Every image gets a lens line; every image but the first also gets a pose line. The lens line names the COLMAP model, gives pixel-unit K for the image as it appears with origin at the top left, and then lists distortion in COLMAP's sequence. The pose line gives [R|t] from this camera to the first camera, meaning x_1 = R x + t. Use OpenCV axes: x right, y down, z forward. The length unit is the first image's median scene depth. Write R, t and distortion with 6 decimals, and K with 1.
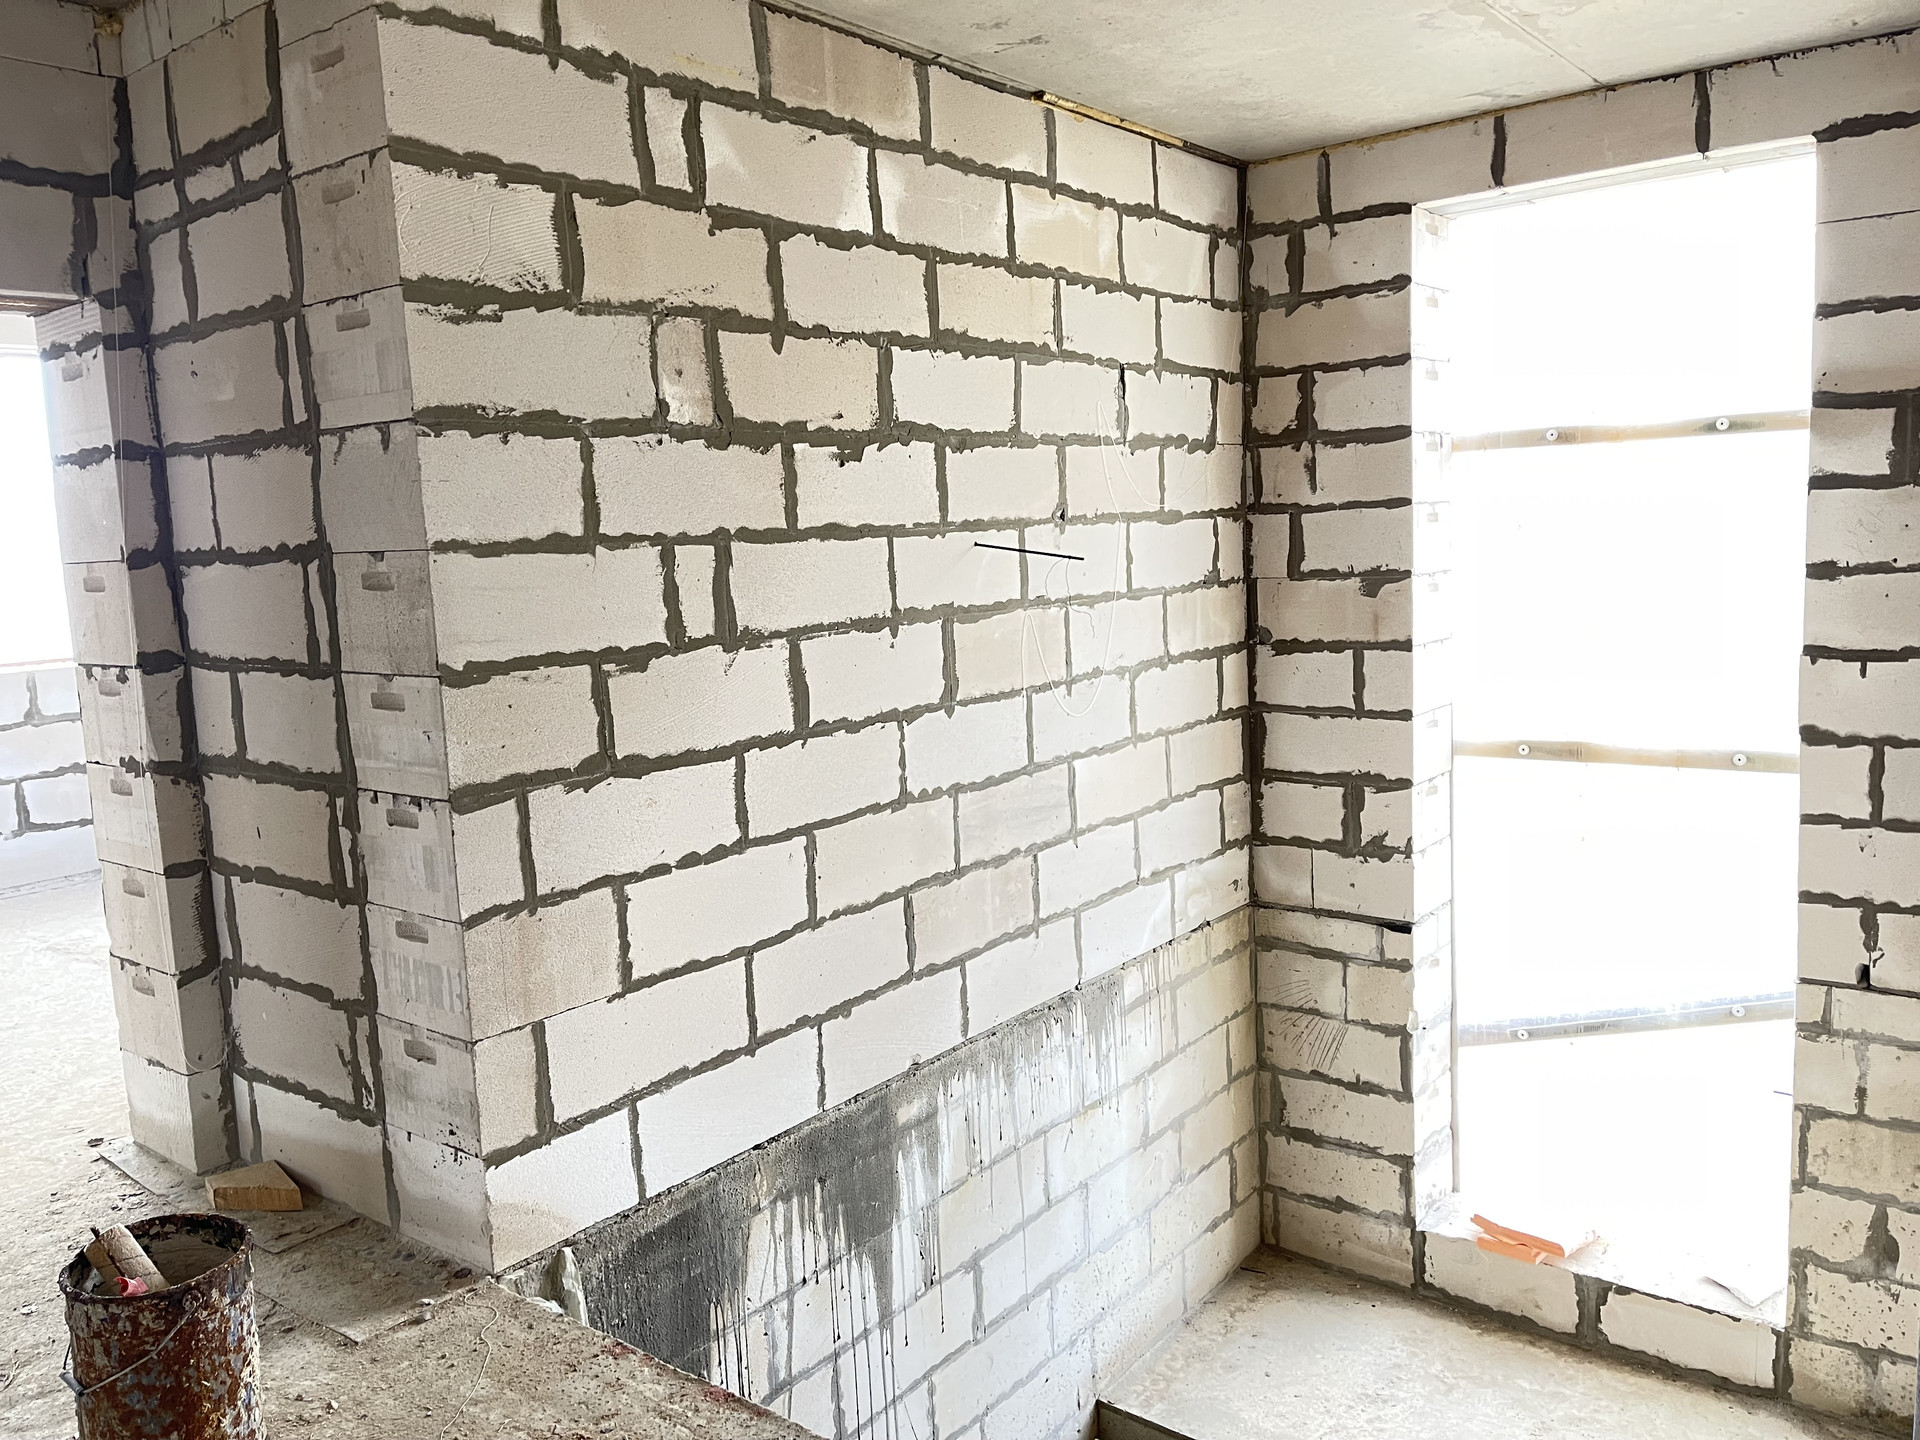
lens RADIAL K [[1452.8, 0, 971.5], [0, 1452.8, 716.8], [0, 0, 1]] dist [0.073288, -0.089331]
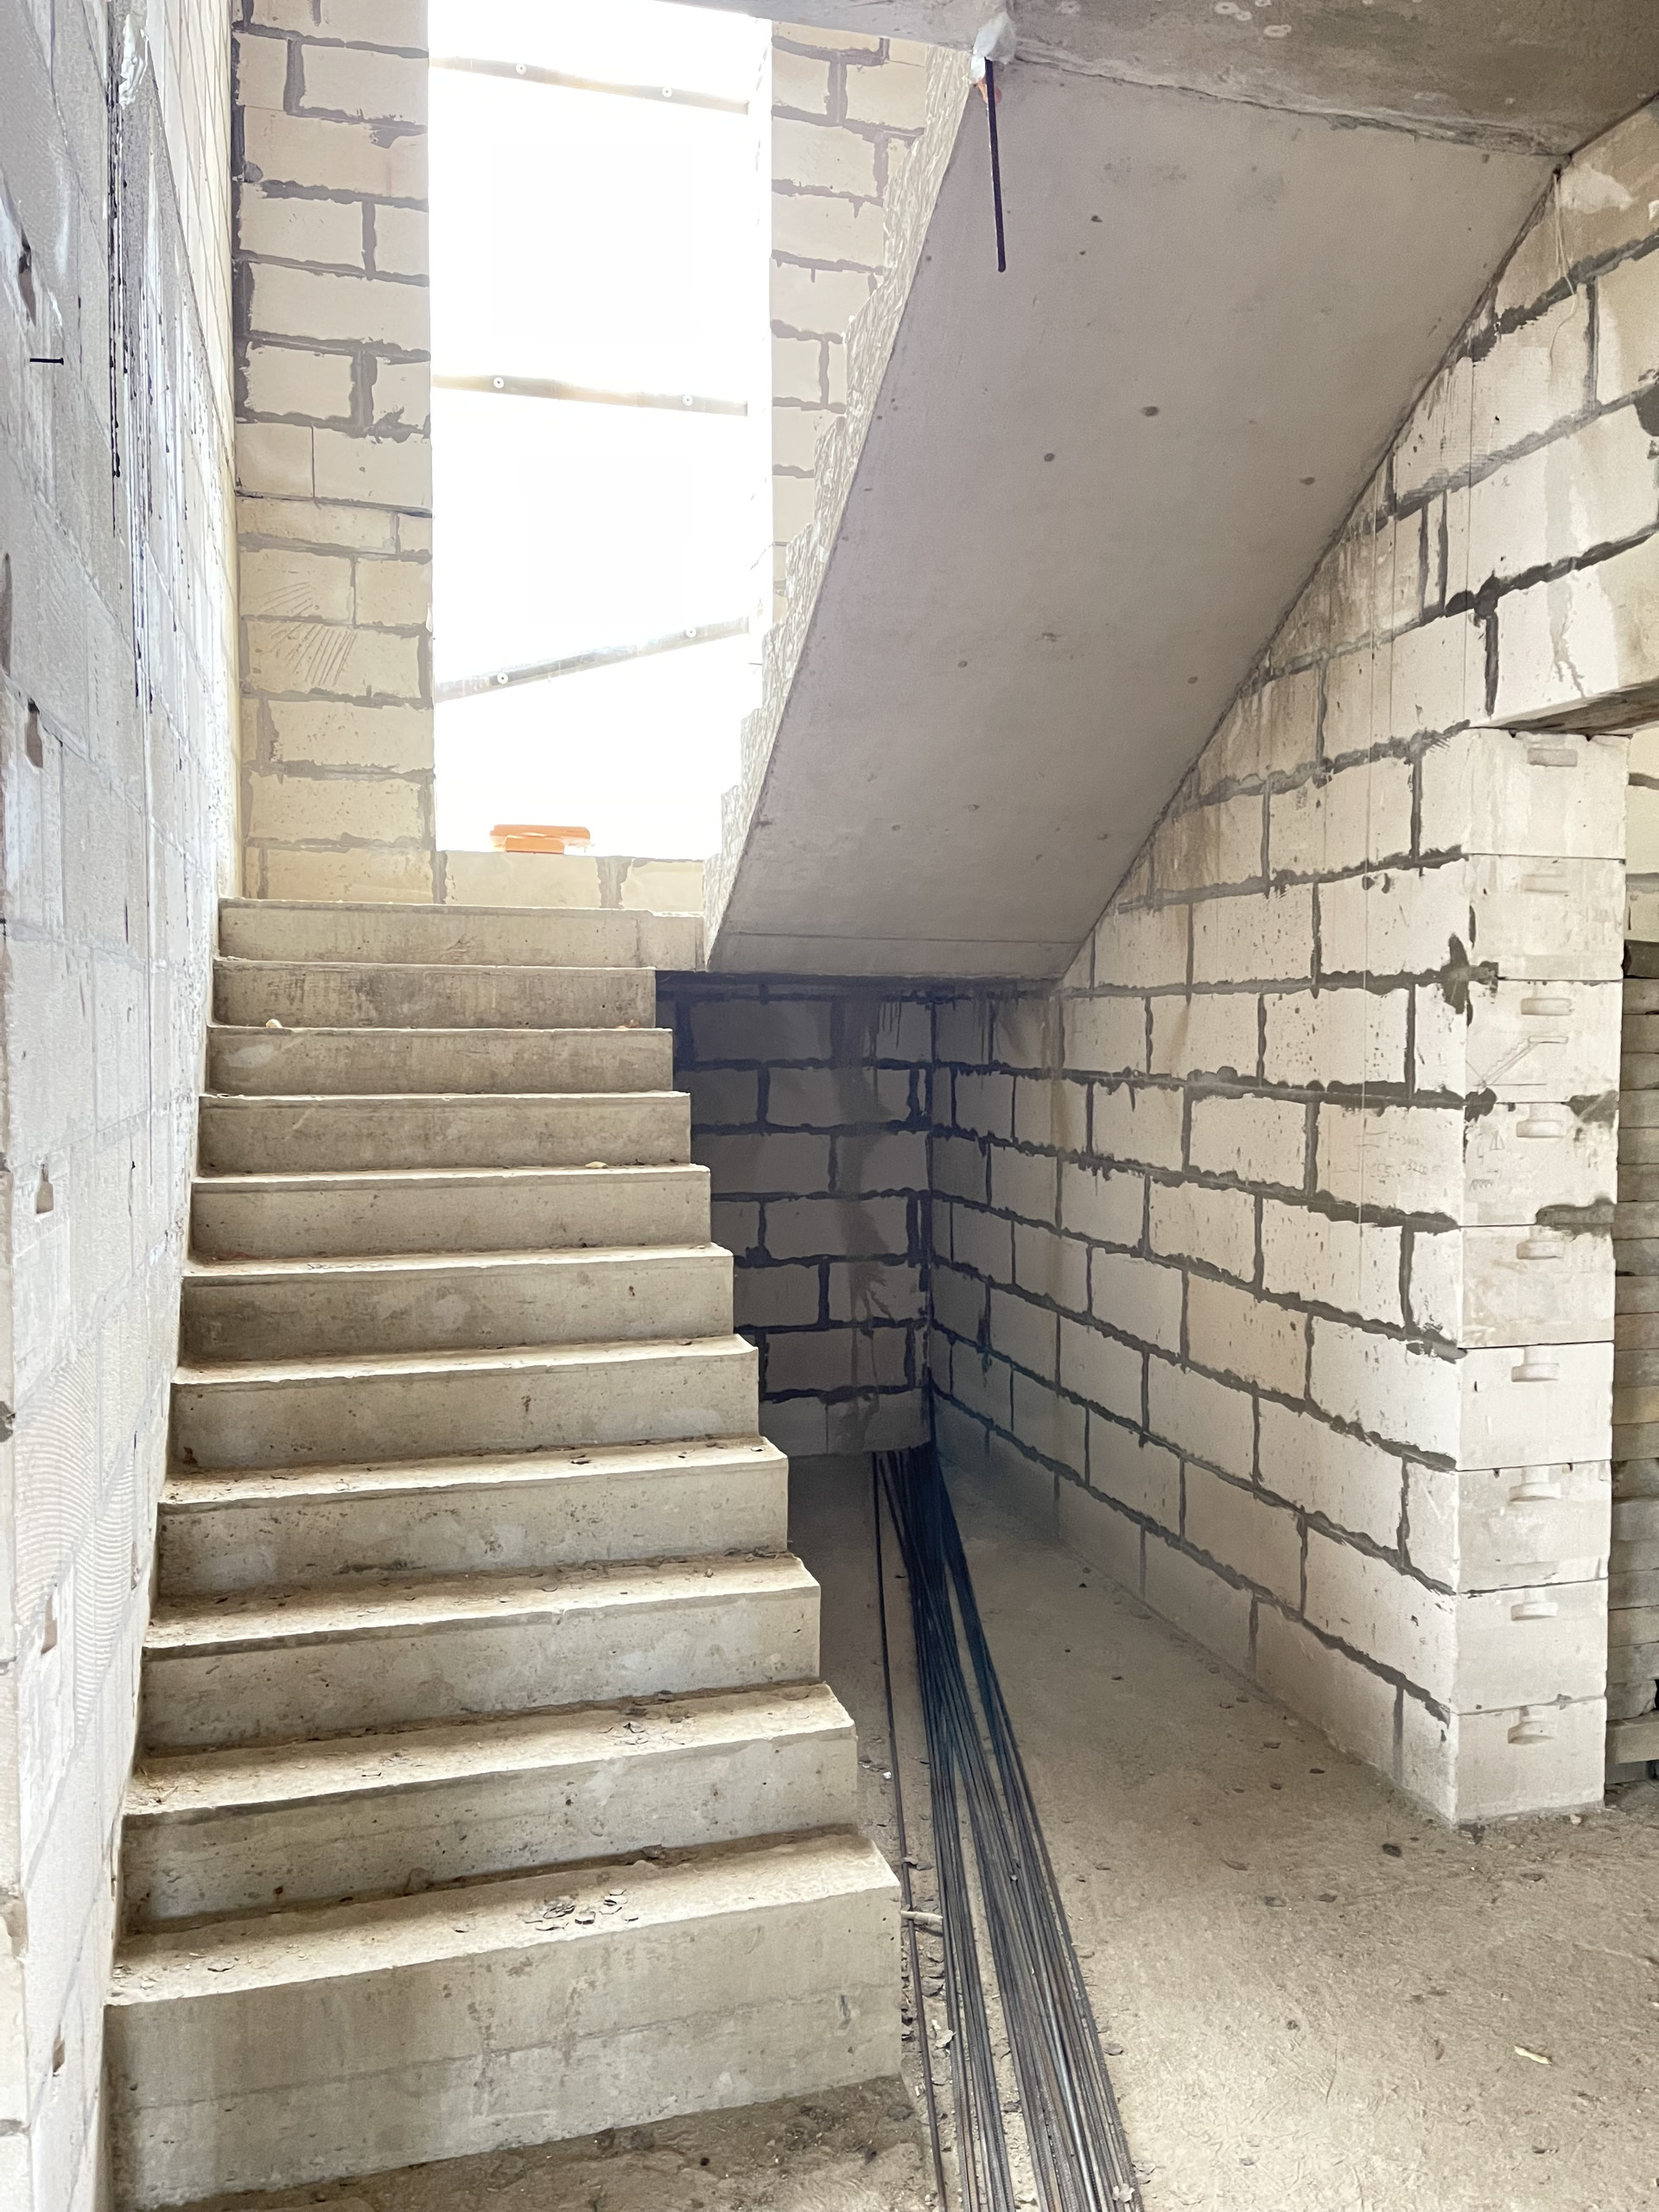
lens RADIAL K [[1673.7, 0, 832.1], [0, 1673.7, 1119.1], [0, 0, 1]] dist [0.073288, -0.089331]
pose [[0.589705, 0.008605, 0.807573, -0.461089], [0.073209, 0.995257, -0.064064, 0.670904], [-0.804294, 0.096901, 0.586278, 0.197726]]
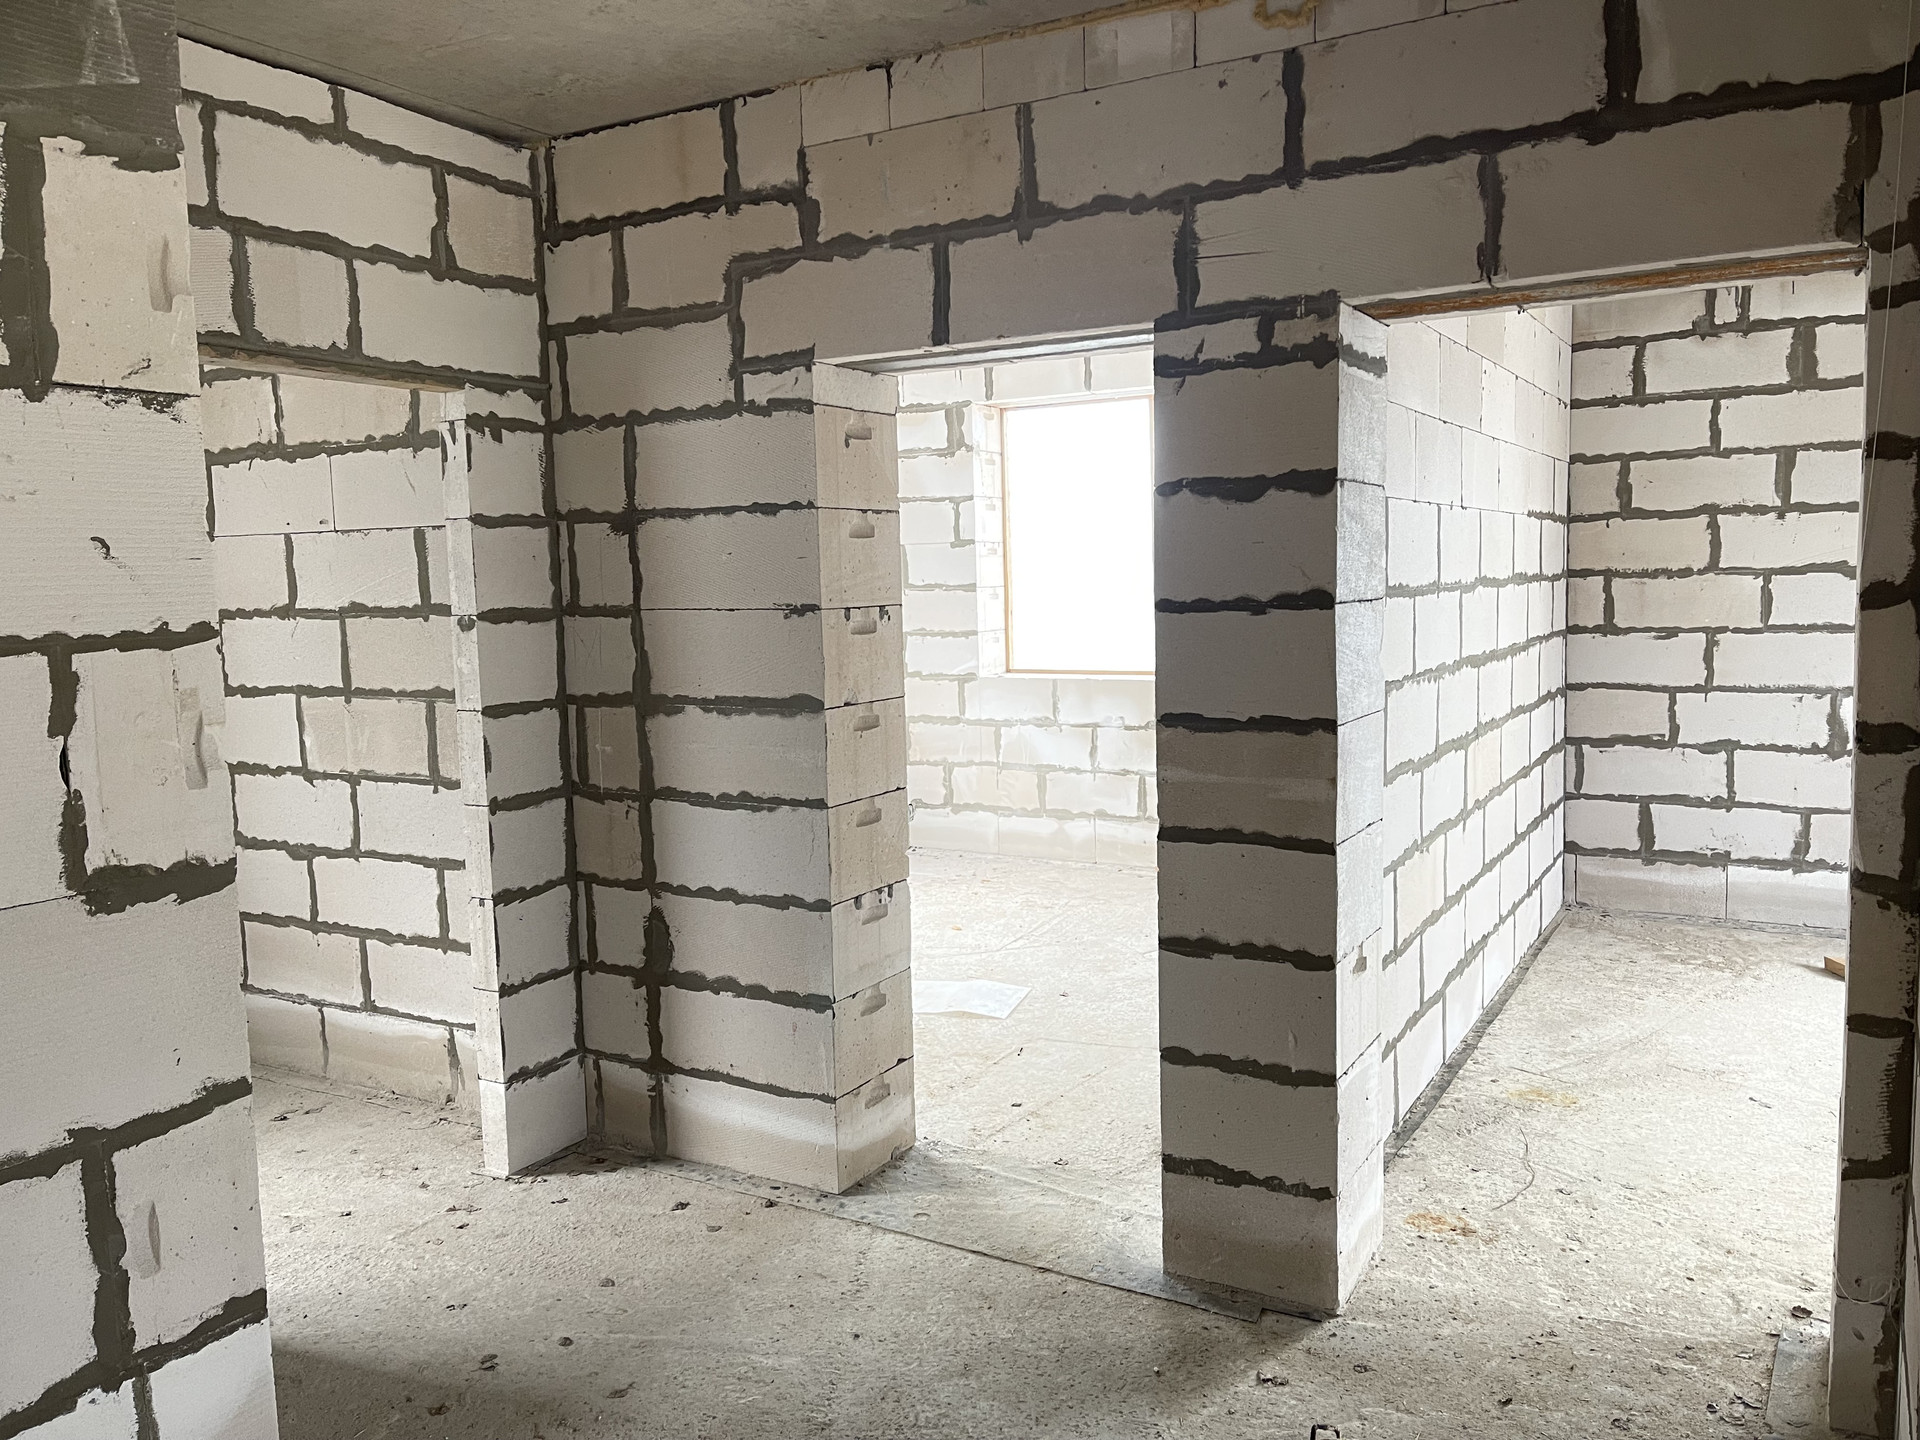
lens RADIAL K [[1452.8, 0, 959.1], [0, 1452.8, 708.4], [0, 0, 1]] dist [0.073288, -0.089331]
pose [[0.133853, 0.137082, -0.981474, 0.065257], [-0.106953, 0.986600, 0.123212, -0.064366], [0.985213, 0.088480, 0.146721, 0.312654]]
